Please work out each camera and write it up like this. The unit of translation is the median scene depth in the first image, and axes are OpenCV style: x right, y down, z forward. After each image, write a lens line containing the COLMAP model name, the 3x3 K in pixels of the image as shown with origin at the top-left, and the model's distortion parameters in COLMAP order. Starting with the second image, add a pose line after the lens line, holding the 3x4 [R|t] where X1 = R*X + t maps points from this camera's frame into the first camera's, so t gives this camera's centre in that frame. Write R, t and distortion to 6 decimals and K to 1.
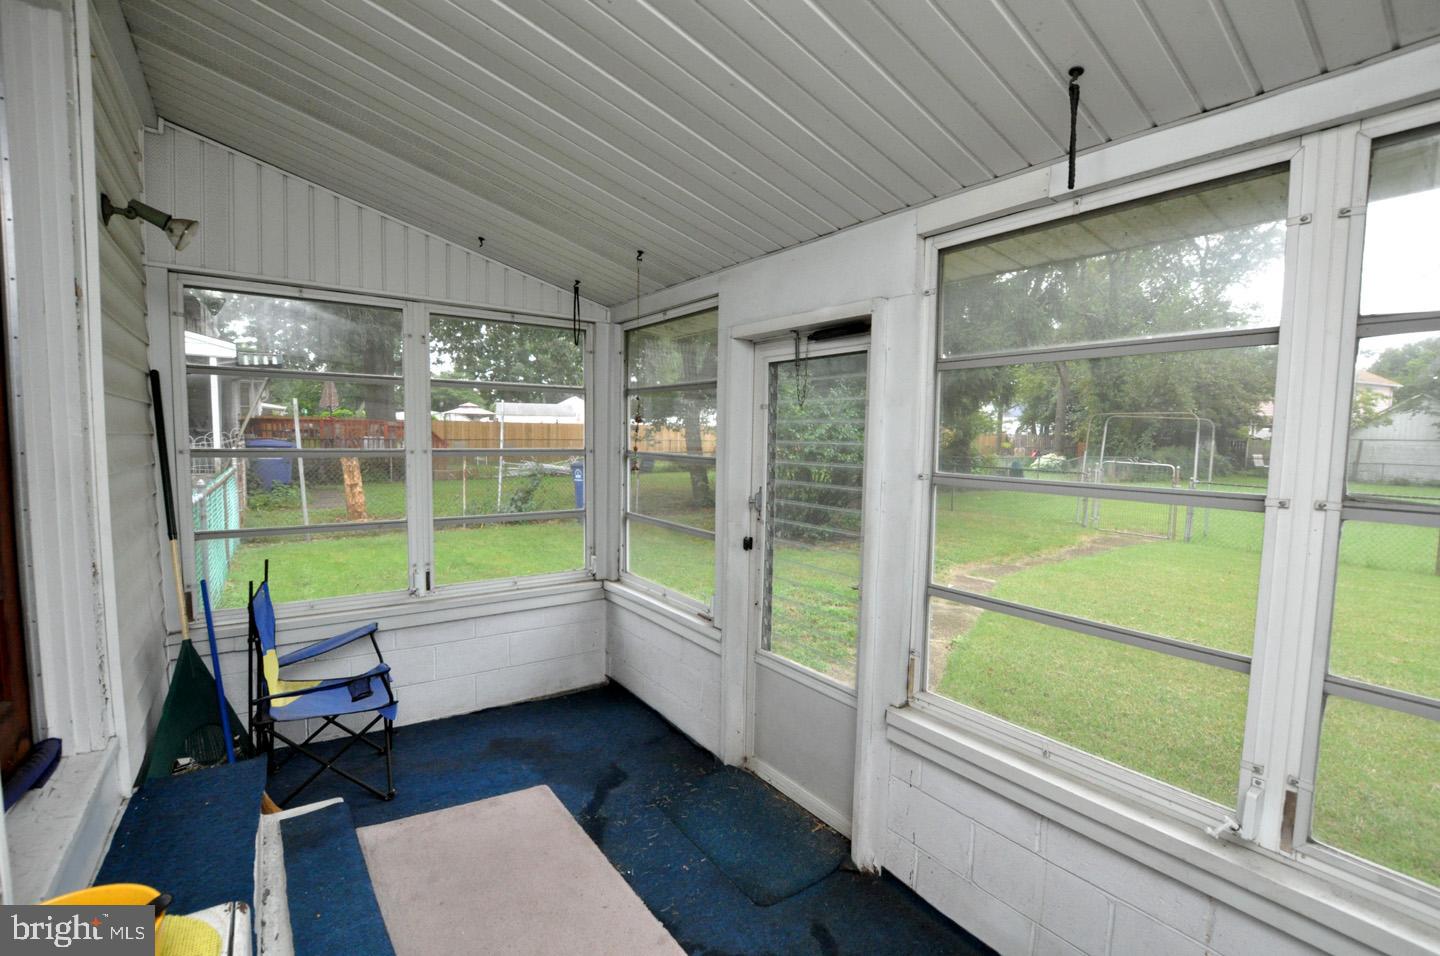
lens RADIAL K [[636.5, 0, 723.7], [0, 636.5, 480.6], [0, 0, 1]] dist [-0.026861, 0.000366]
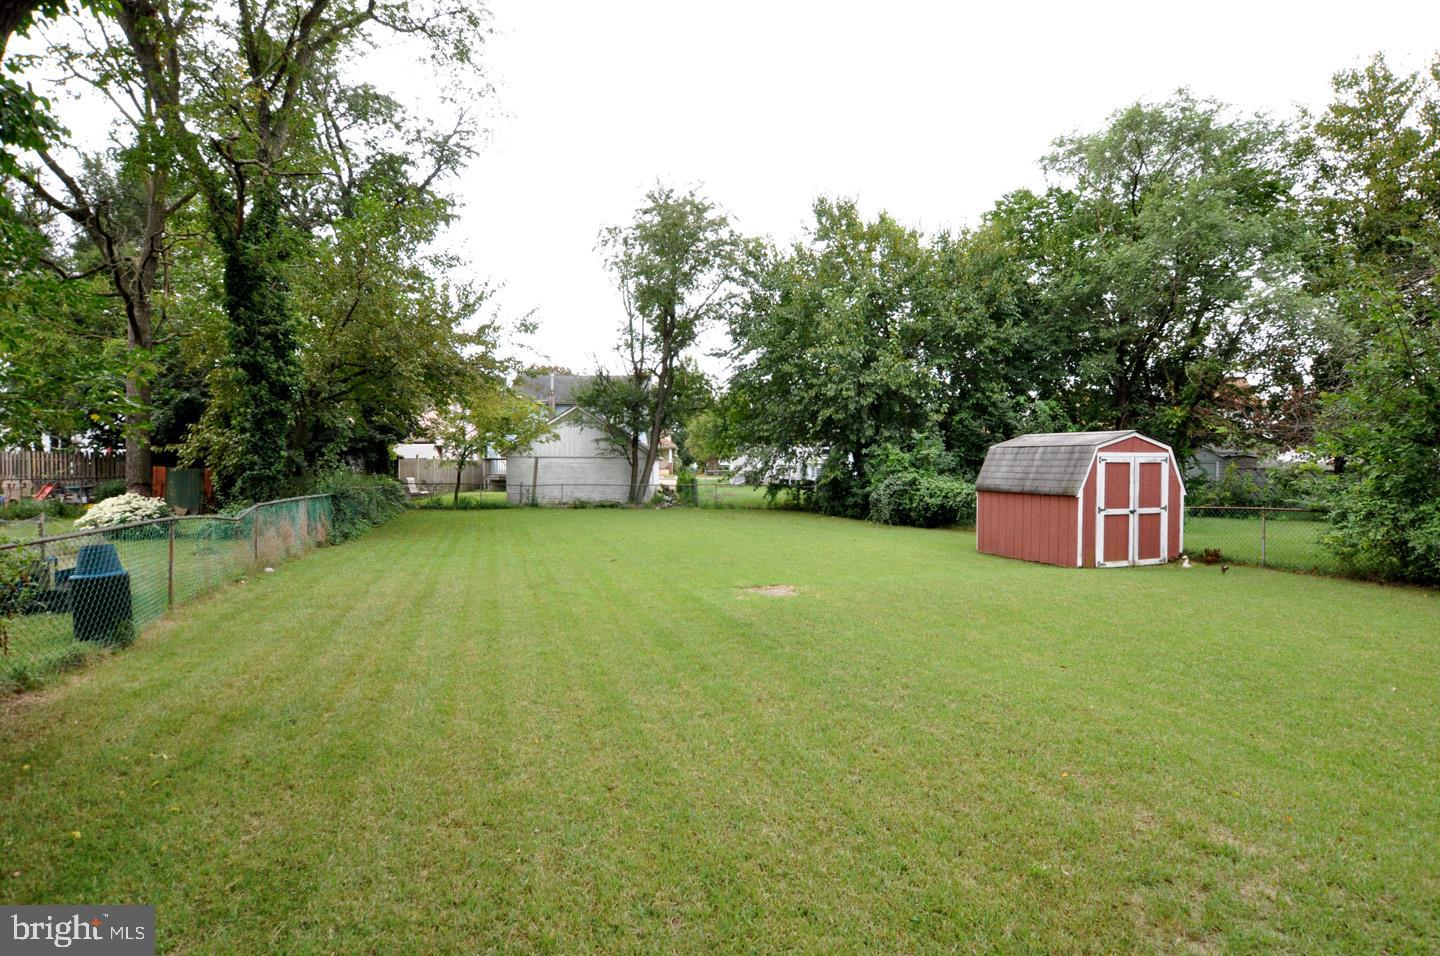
lens RADIAL K [[709.3, 0, 720.0], [0, 709.3, 478.0], [0, 0, 1]] dist [-0.001297, -0.000157]
pose [[0.301922, -0.030680, 0.952839, 0.179178], [0.071457, 0.997399, 0.009472, -0.029187], [-0.950651, 0.065227, 0.303329, 0.470207]]
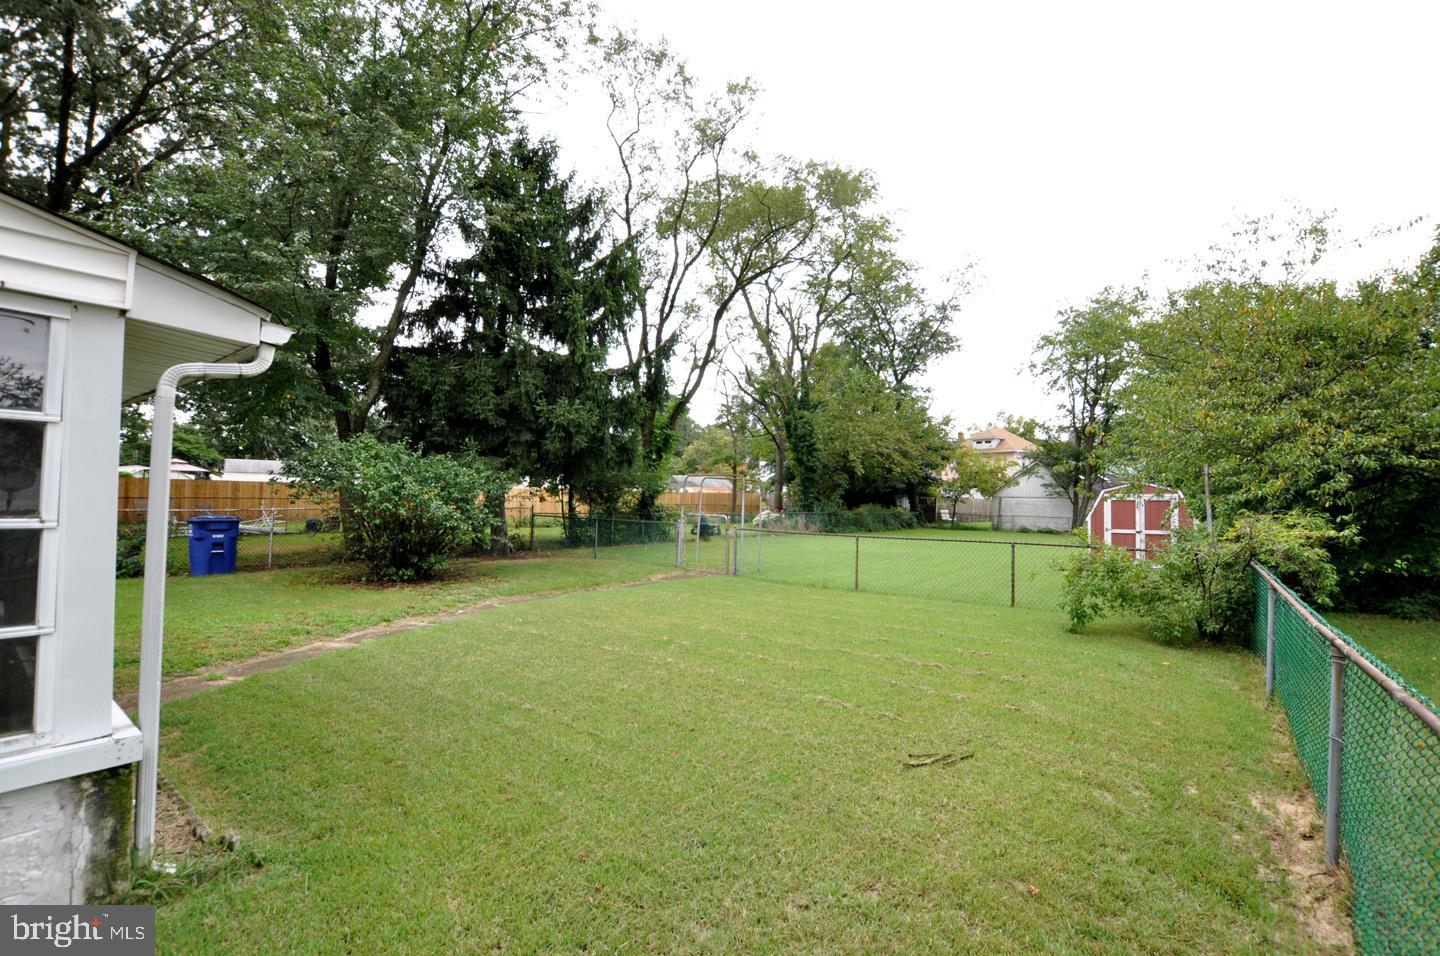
lens RADIAL K [[636.5, 0, 723.7], [0, 636.5, 480.6], [0, 0, 1]] dist [-0.026861, 0.000366]
pose [[0.953035, 0.007111, 0.302778, 0.097299], [0.022205, 0.995393, -0.093272, 0.008745], [-0.302046, 0.095615, 0.948486, -0.065217]]
